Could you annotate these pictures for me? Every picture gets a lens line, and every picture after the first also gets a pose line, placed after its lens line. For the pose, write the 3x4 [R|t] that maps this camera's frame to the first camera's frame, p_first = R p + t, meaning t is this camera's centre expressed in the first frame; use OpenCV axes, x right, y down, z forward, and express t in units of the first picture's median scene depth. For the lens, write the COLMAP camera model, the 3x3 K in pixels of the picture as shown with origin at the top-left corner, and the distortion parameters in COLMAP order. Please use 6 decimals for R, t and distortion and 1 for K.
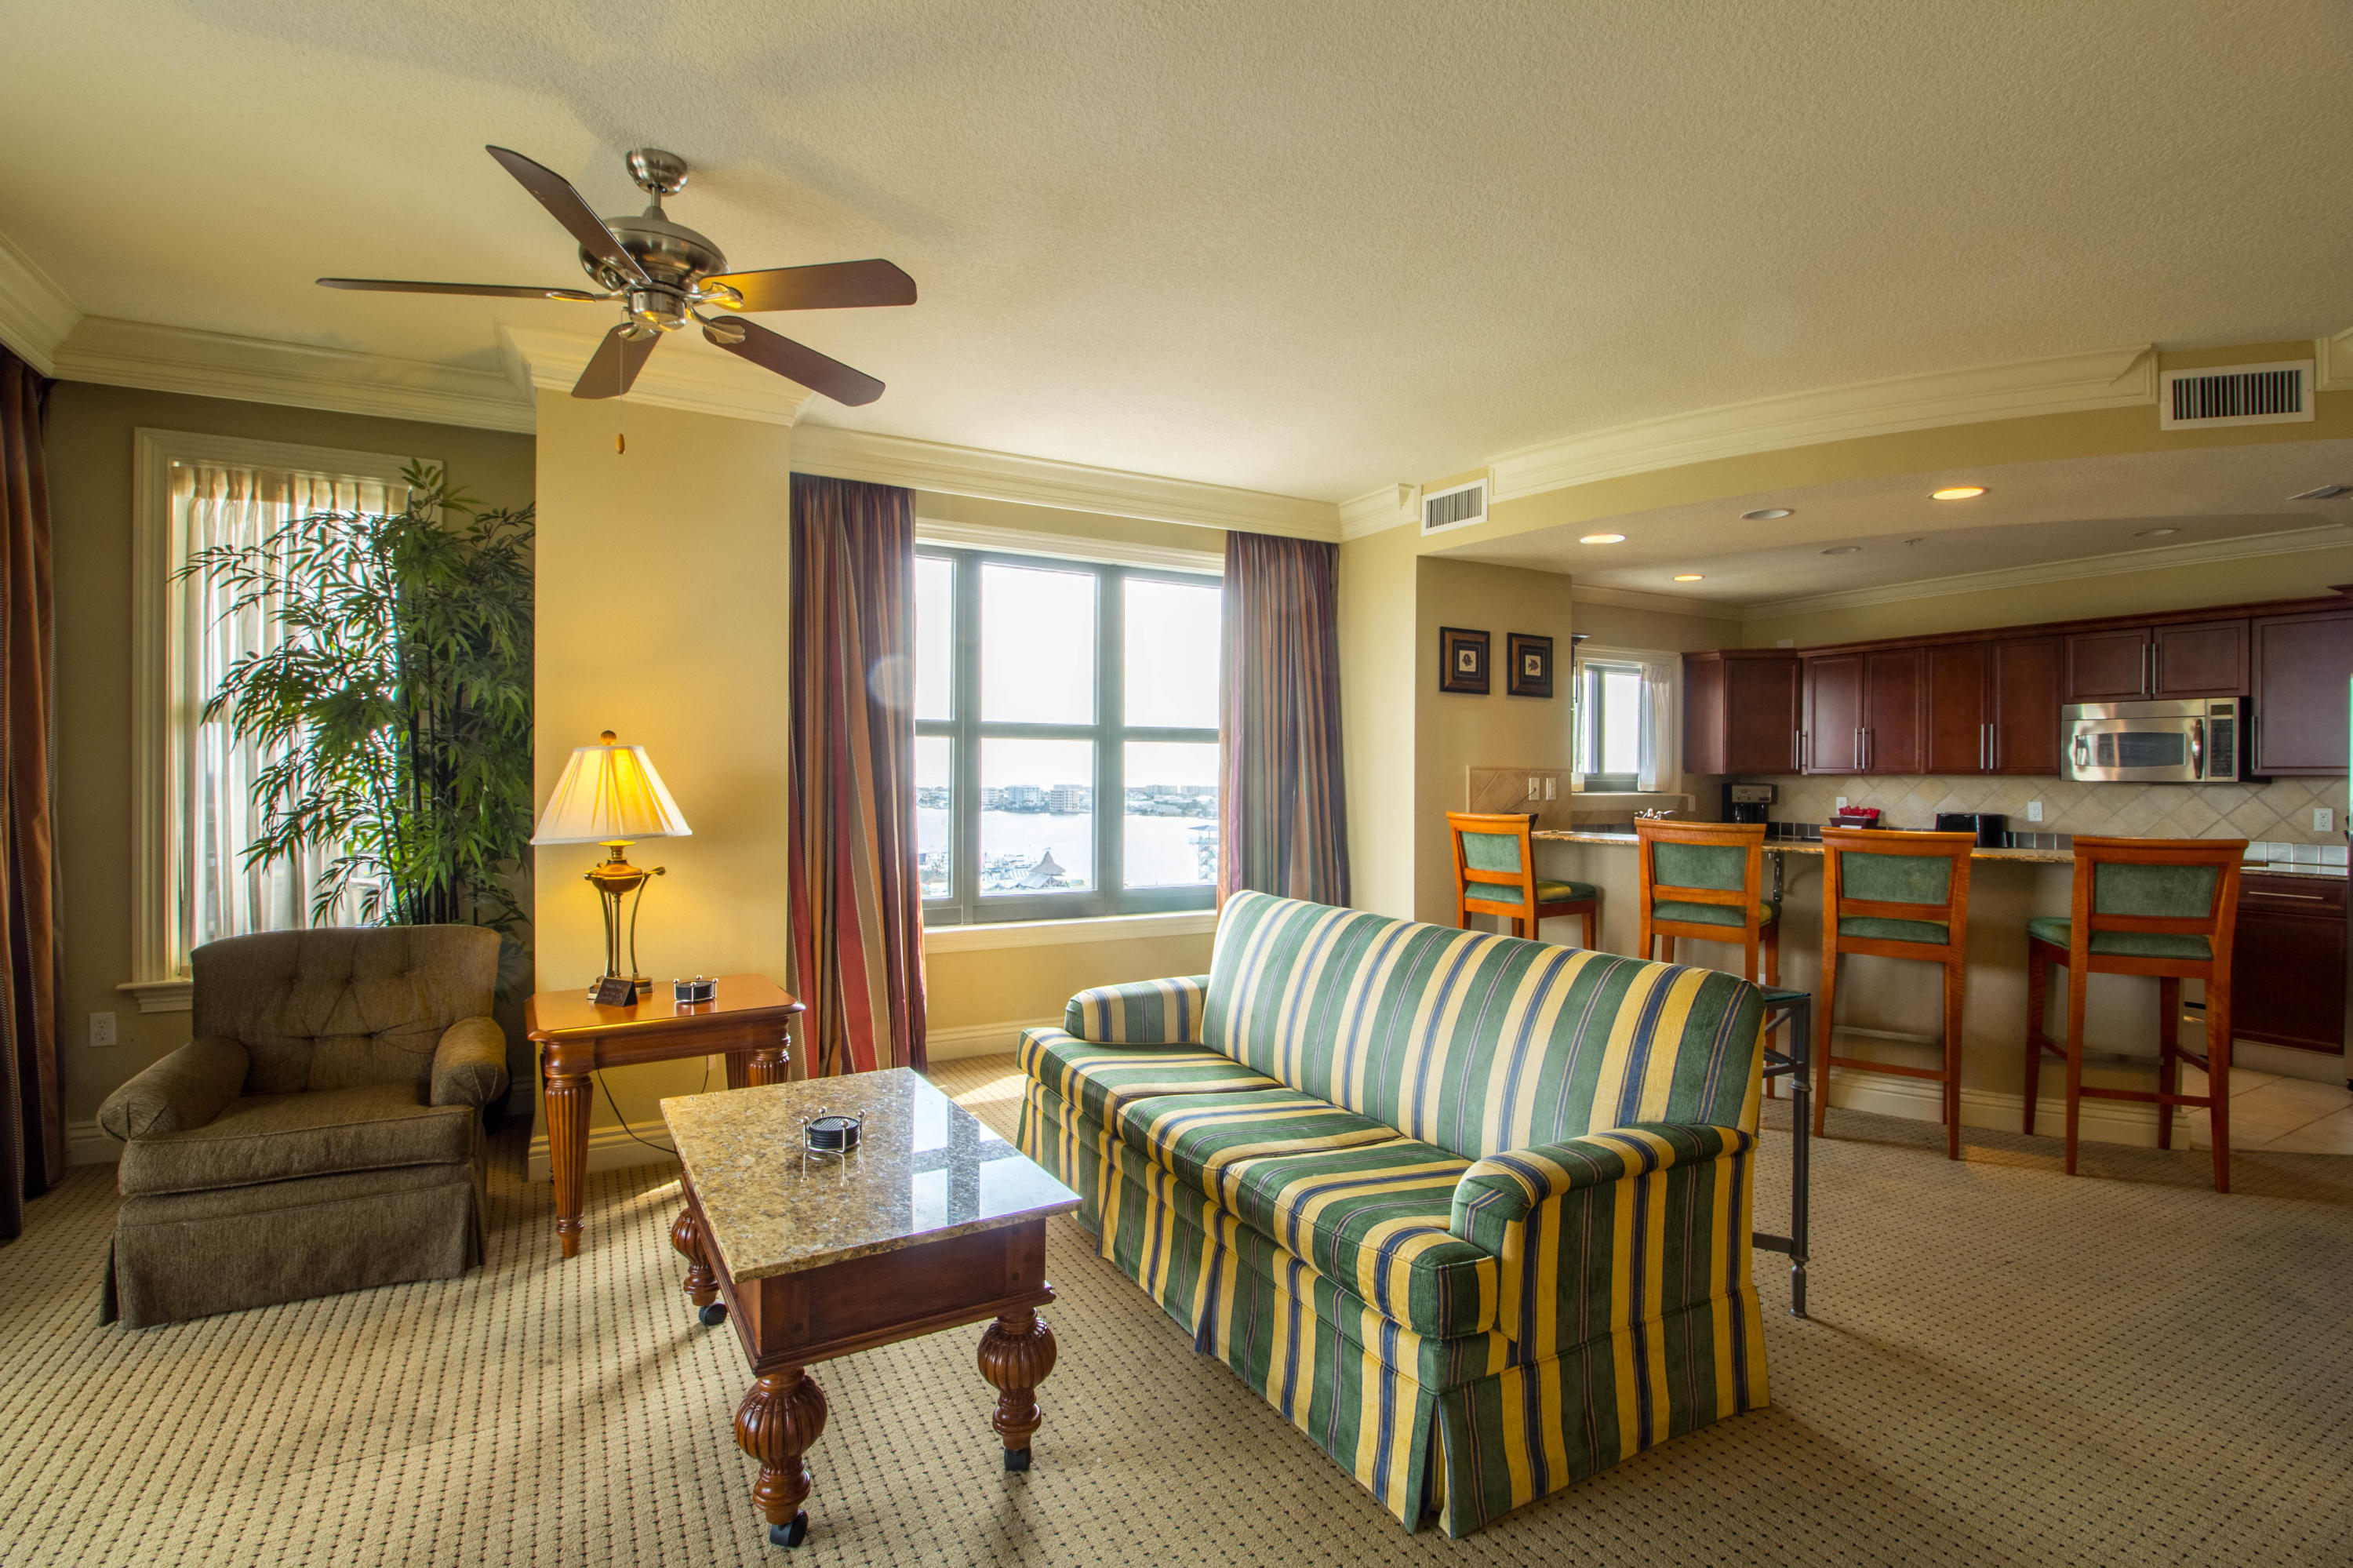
lens RADIAL K [[1093.1, 0, 1171.8], [0, 1093.1, 782.2], [0, 0, 1]] dist [-0.008657, -0.007414]
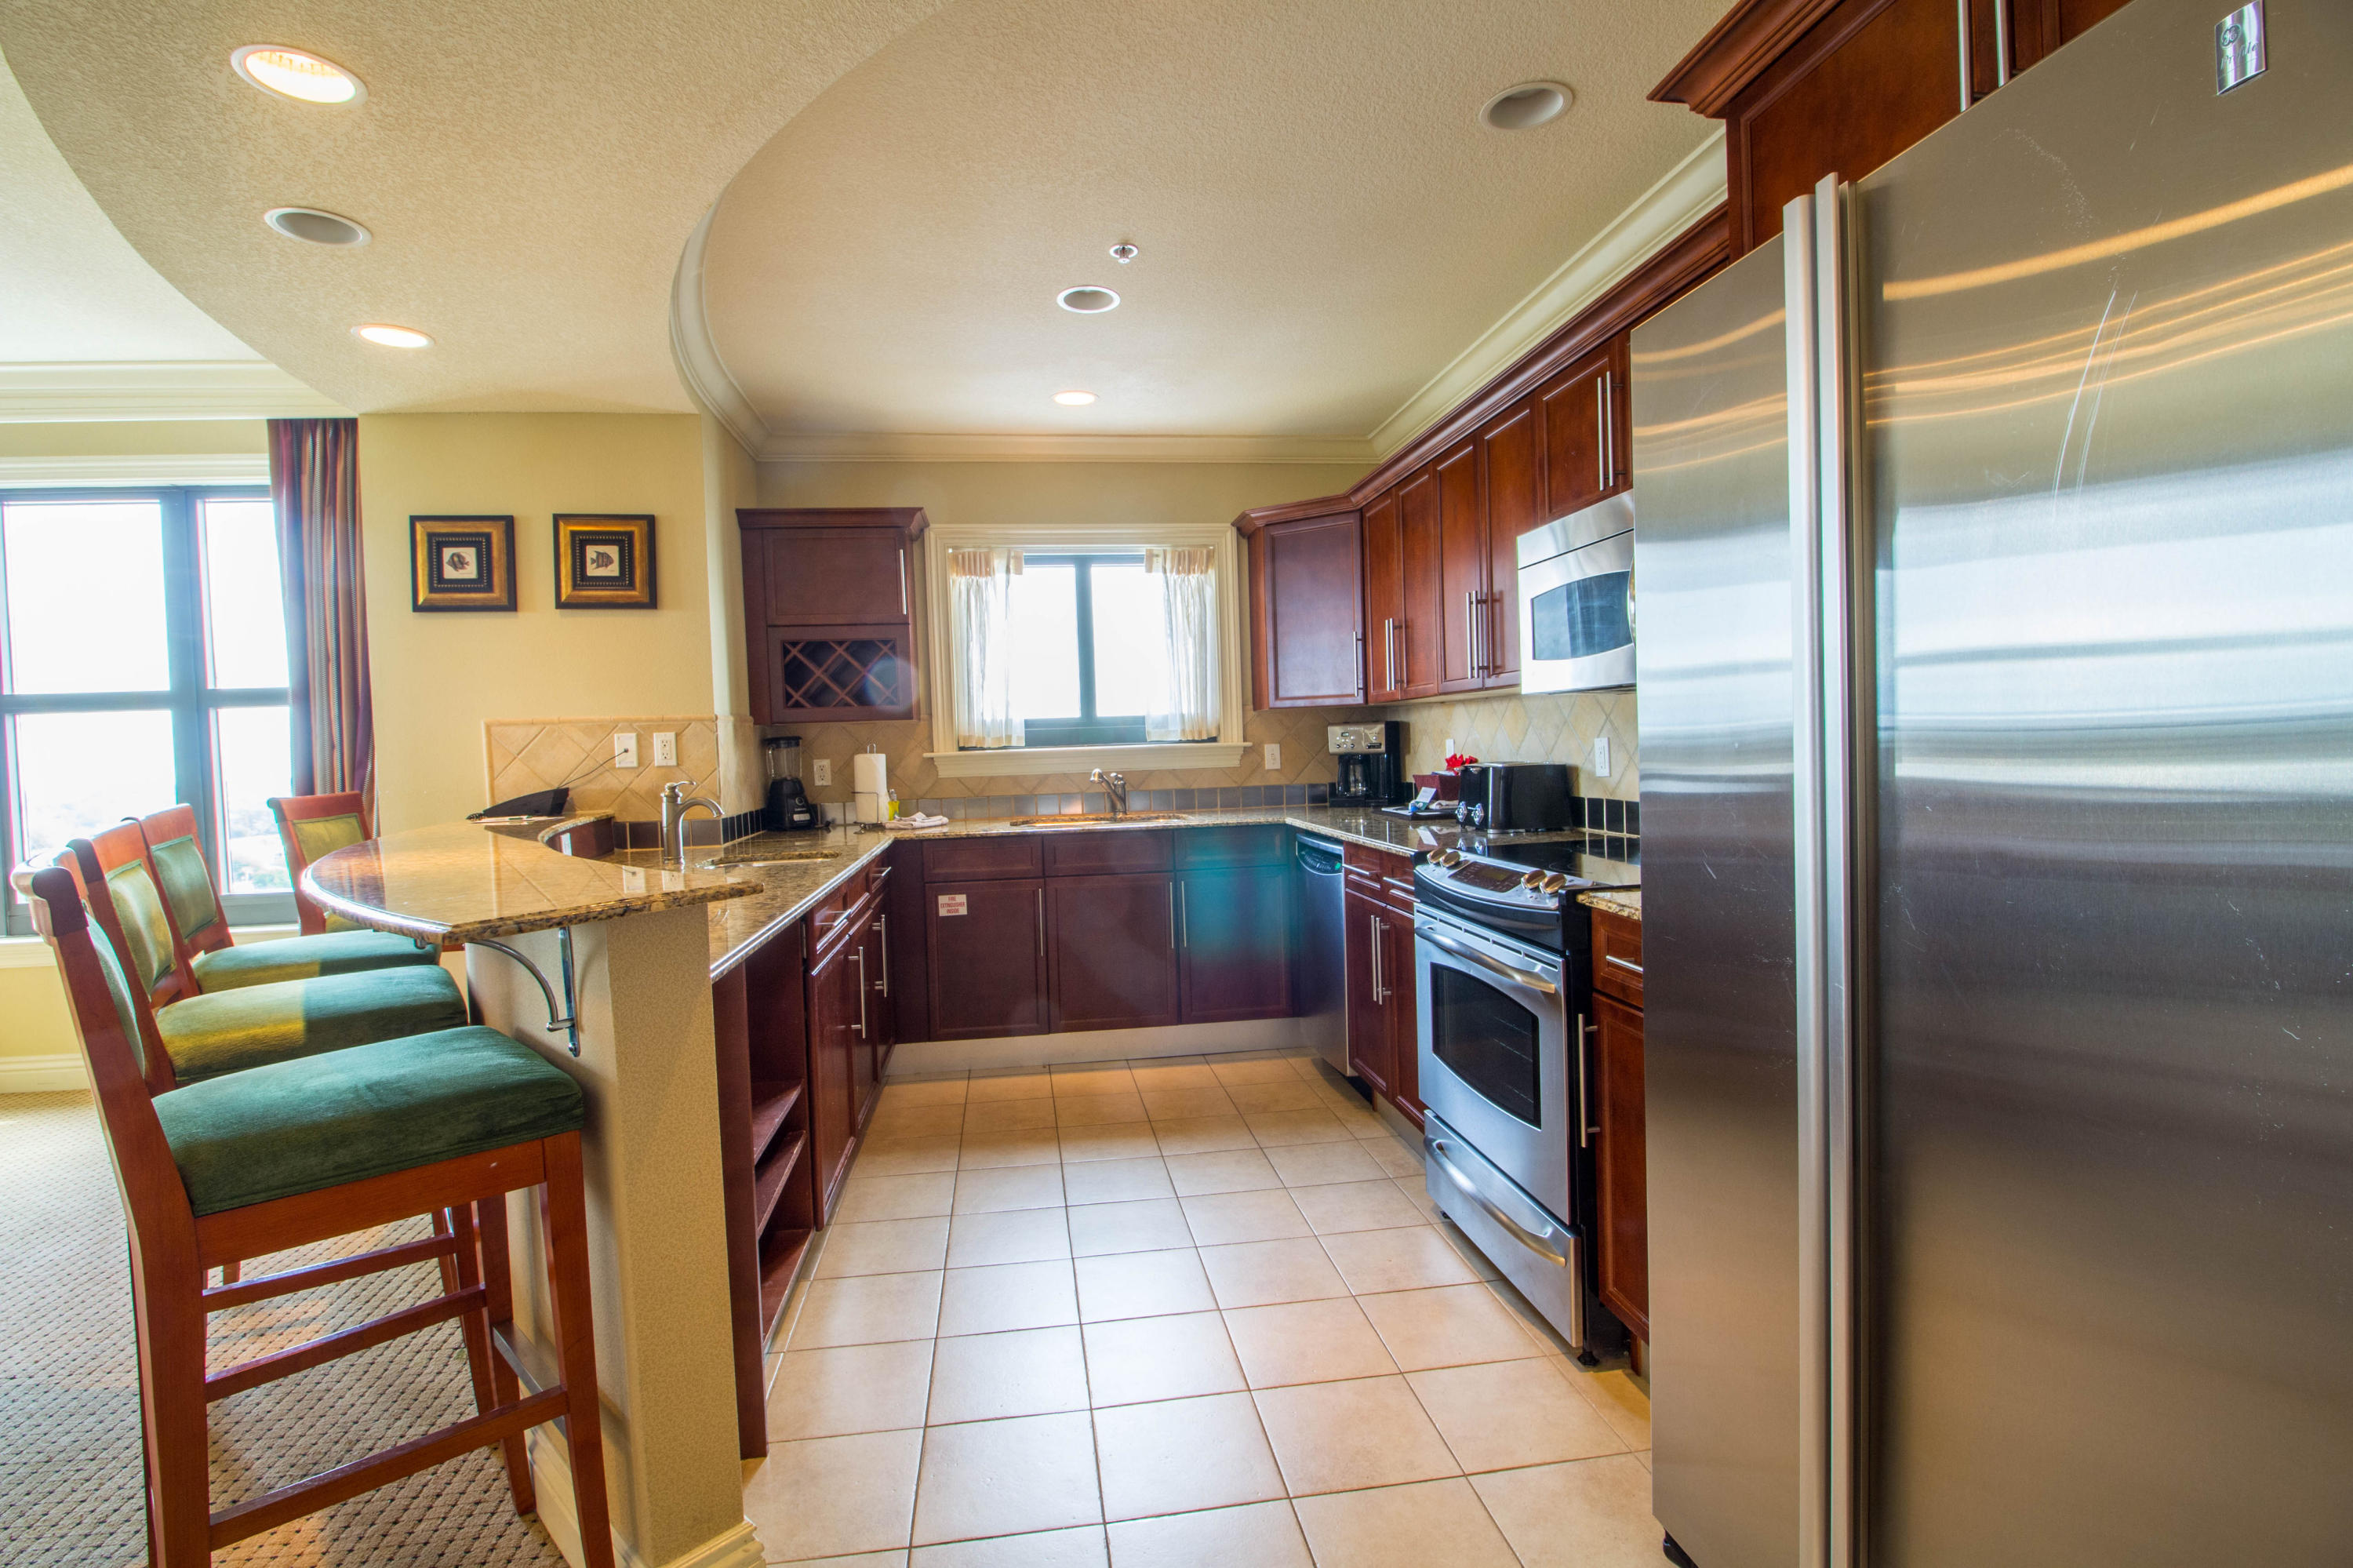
lens RADIAL K [[1093.1, 0, 1168.5], [0, 1093.1, 777.4], [0, 0, 1]] dist [-0.008657, -0.007414]
pose [[0.937485, -0.026081, -0.347046, 1.211395], [0.036629, 0.999044, 0.023866, 0.026504], [0.346092, -0.035086, 0.937544, 0.699171]]
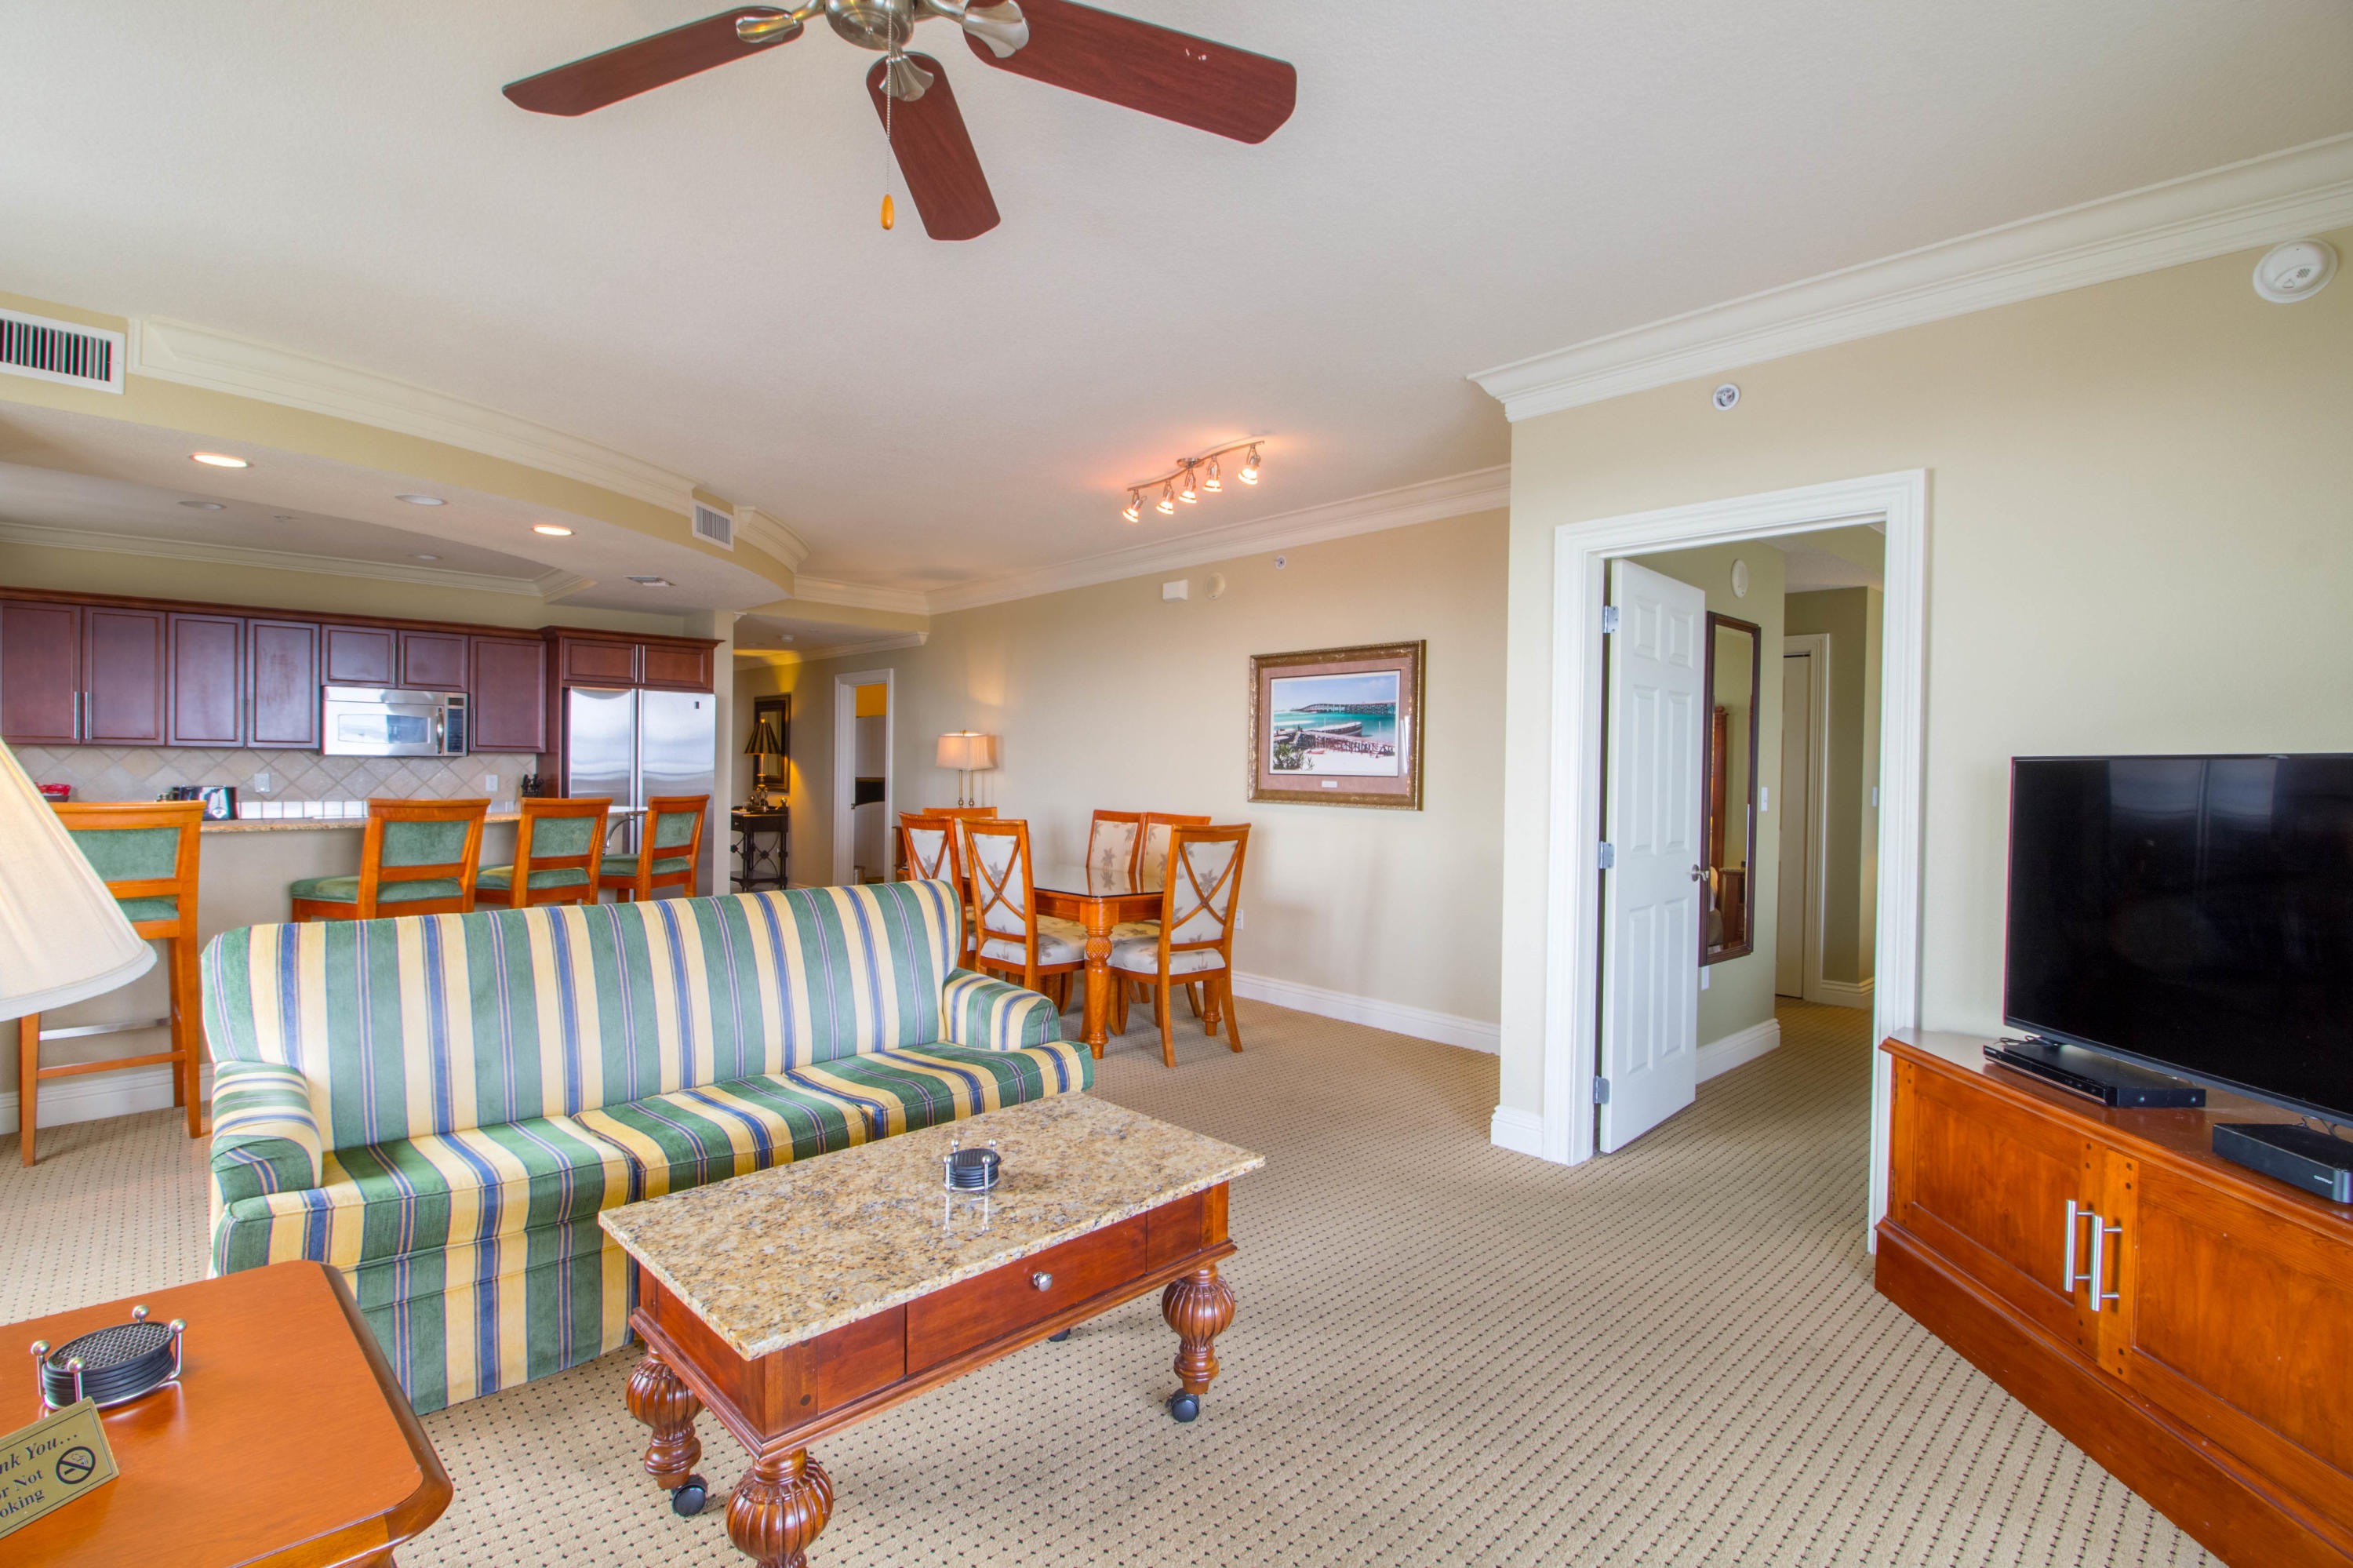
lens RADIAL K [[1093.1, 0, 1199.2], [0, 1093.1, 786.9], [0, 0, 1]] dist [-0.008657, -0.007414]
pose [[-0.261916, -0.026451, 0.964728, -0.702241], [-0.016795, 0.999598, 0.022848, -0.009533], [-0.964945, -0.010219, -0.262255, 0.610147]]
